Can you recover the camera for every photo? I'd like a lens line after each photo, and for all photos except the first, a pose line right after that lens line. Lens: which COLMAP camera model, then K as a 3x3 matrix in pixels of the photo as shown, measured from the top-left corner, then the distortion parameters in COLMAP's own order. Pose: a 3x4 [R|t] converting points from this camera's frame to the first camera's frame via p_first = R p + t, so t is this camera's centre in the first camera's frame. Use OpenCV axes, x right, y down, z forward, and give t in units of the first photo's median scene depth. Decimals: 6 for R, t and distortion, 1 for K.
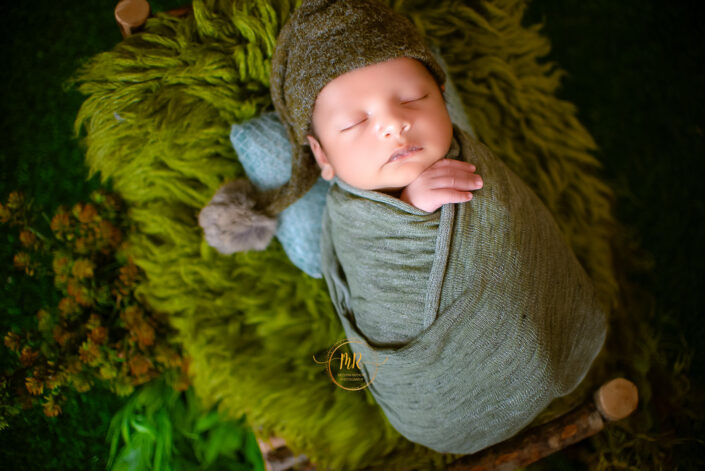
lens RADIAL K [[717.4, 0, 376.3], [0, 717.4, 235.2], [0, 0, 1]] dist [-0.143986, -0.003116]
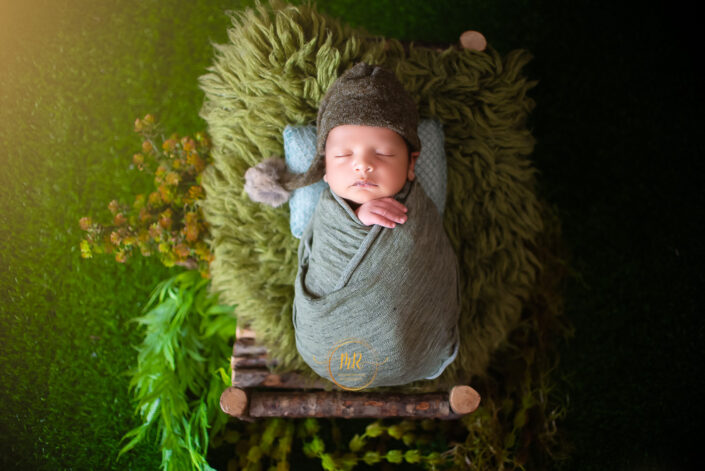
lens RADIAL K [[717.4, 0, 376.3], [0, 717.4, 235.2], [0, 0, 1]] dist [-0.143986, -0.003116]
pose [[0.911906, 0.380696, -0.153294, 0.291417], [-0.377778, 0.924604, 0.048890, -0.081139], [0.160349, 0.013328, 0.986970, -0.471838]]
